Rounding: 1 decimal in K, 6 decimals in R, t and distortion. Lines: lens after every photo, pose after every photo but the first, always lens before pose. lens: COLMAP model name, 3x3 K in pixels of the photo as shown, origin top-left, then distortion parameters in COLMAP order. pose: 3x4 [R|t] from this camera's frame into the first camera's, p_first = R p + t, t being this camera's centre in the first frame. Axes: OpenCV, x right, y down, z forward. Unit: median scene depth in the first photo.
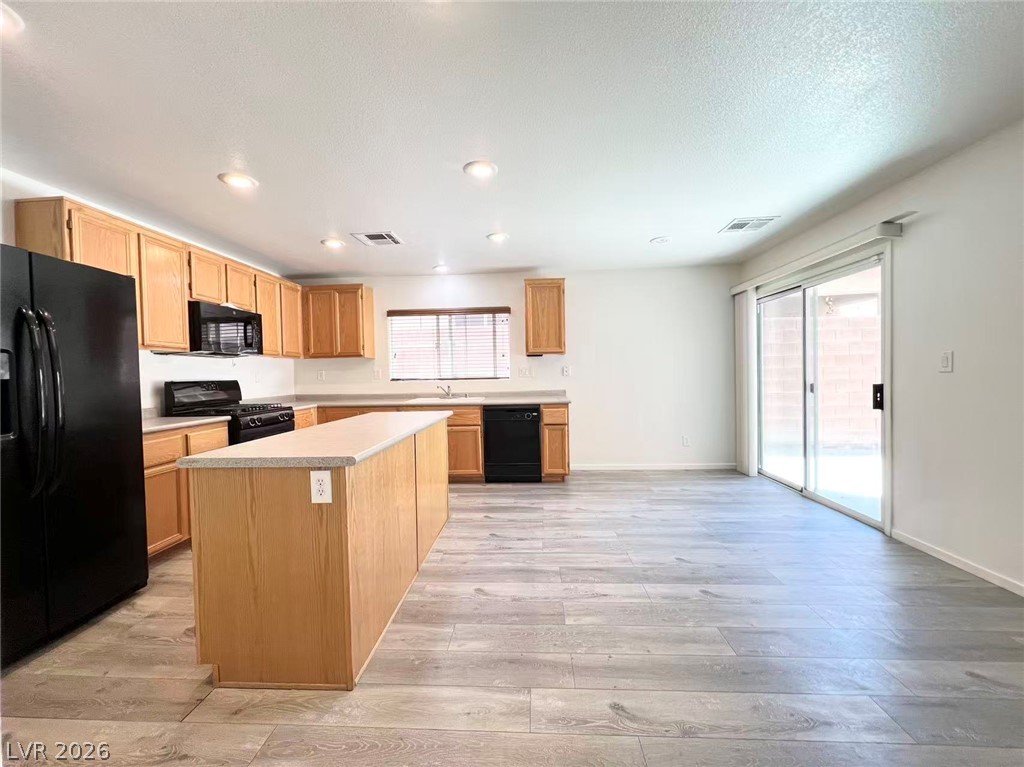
lens RADIAL K [[409.7, 0, 508.7], [0, 409.7, 380.0], [0, 0, 1]] dist [-0.000785, 0.000129]
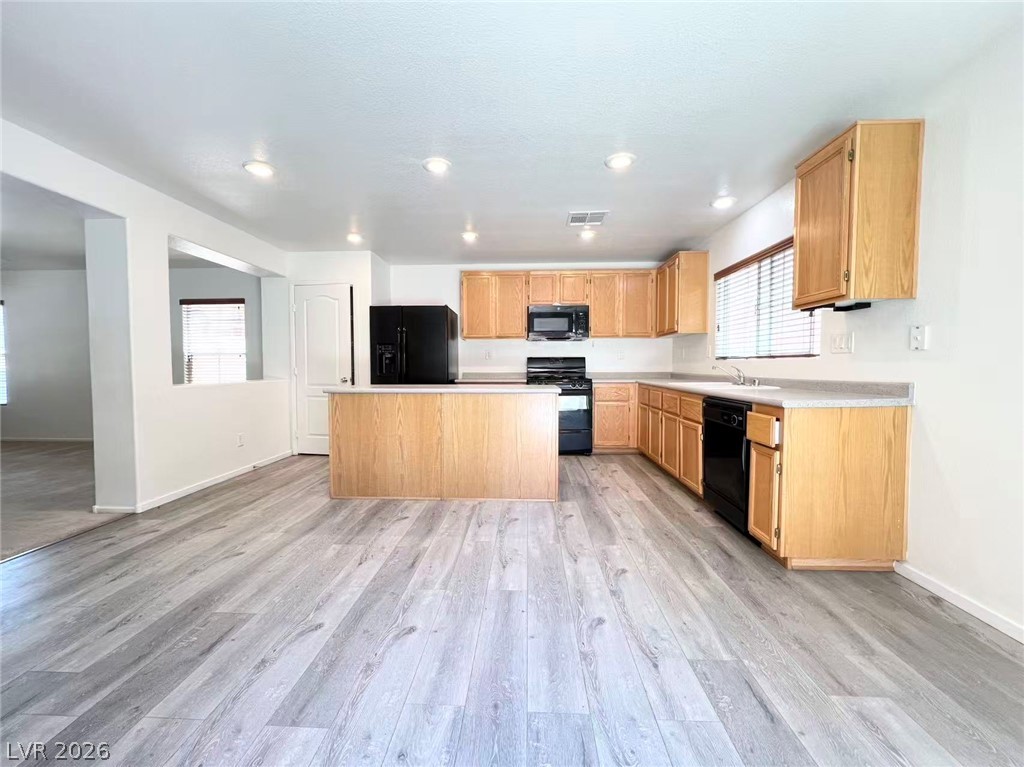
lens RADIAL K [[409.7, 0, 508.7], [0, 409.7, 380.0], [0, 0, 1]] dist [-0.000785, 0.000129]
pose [[0.013467, 0.055695, -0.998357, 0.679150], [-0.012517, 0.998379, 0.055527, 0.003908], [0.999831, 0.011749, 0.014143, 0.743357]]
